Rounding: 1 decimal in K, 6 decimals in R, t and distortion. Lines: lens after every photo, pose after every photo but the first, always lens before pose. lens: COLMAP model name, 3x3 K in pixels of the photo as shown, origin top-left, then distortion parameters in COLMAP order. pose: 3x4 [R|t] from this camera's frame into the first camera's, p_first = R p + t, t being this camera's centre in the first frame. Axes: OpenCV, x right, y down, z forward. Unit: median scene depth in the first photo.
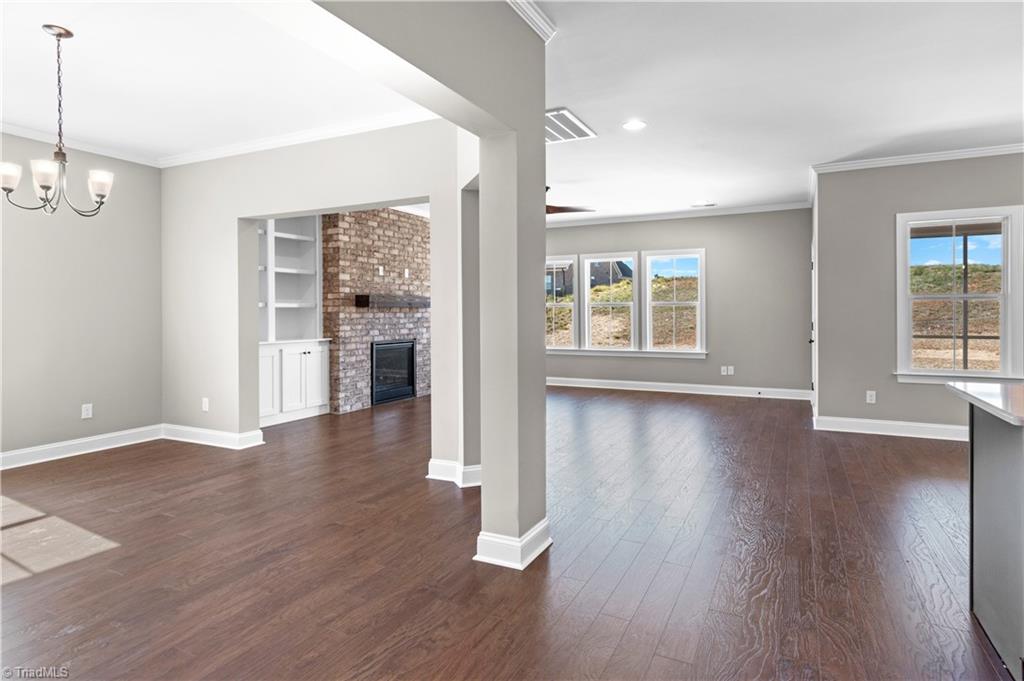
lens RADIAL K [[559.6, 0, 515.5], [0, 559.6, 331.7], [0, 0, 1]] dist [0.002902, 0.000995]
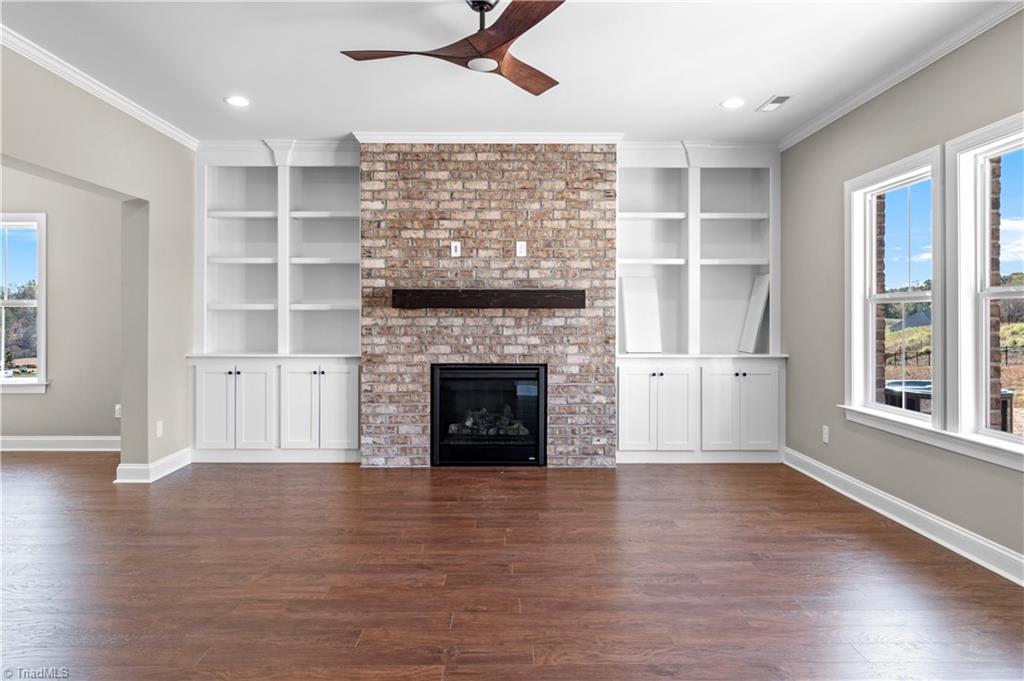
lens RADIAL K [[636.1, 0, 508.4], [0, 636.1, 320.1], [0, 0, 1]] dist [-0.003942, -0.000531]
pose [[0.453752, 0.011668, -0.891052, 0.414349], [-0.032571, 0.999463, -0.003499, -0.030984], [0.890533, 0.030610, 0.453888, 0.750583]]
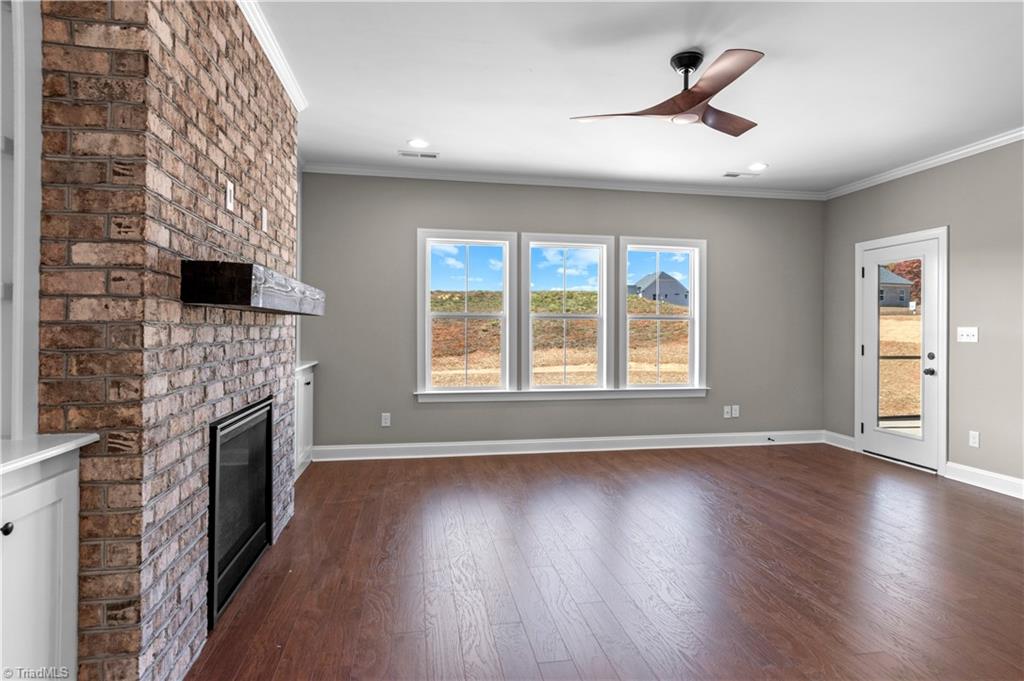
lens RADIAL K [[559.6, 0, 515.5], [0, 559.6, 331.7], [0, 0, 1]] dist [0.002902, 0.000995]
pose [[0.798012, 0.004809, 0.602623, -0.307863], [0.012900, 0.999603, -0.025061, -0.021078], [-0.602504, 0.027773, 0.797633, 0.658406]]
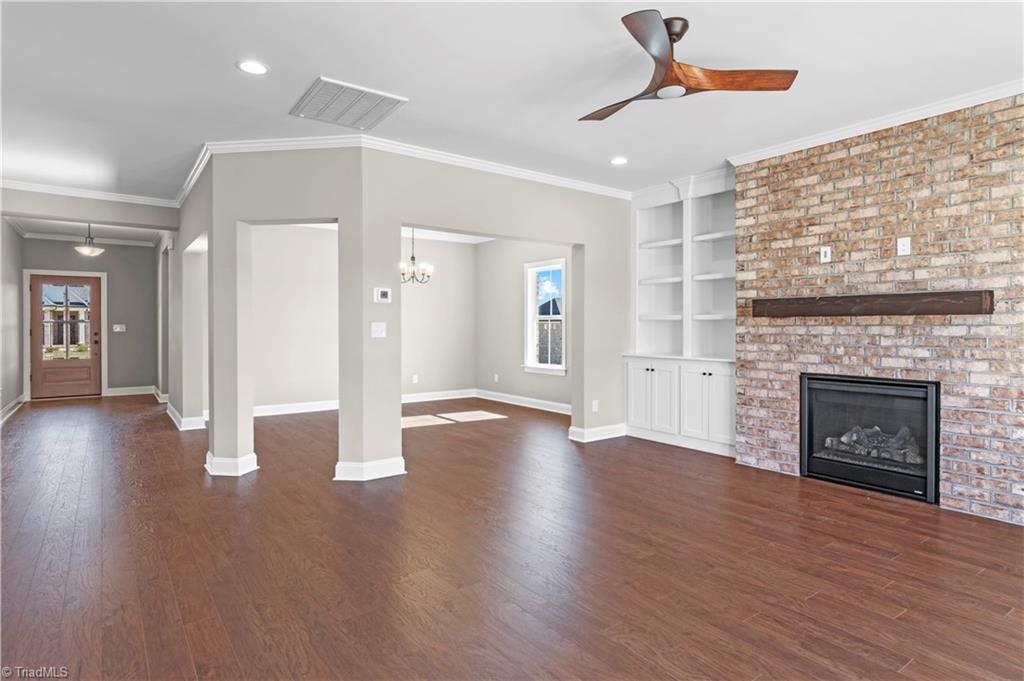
lens RADIAL K [[559.6, 0, 515.5], [0, 559.6, 331.7], [0, 0, 1]] dist [0.002902, 0.000995]
pose [[-0.455589, 0.015188, -0.890061, 0.438770], [-0.025483, 0.999222, 0.030095, -0.037861], [0.889826, 0.036393, -0.454847, 0.998007]]
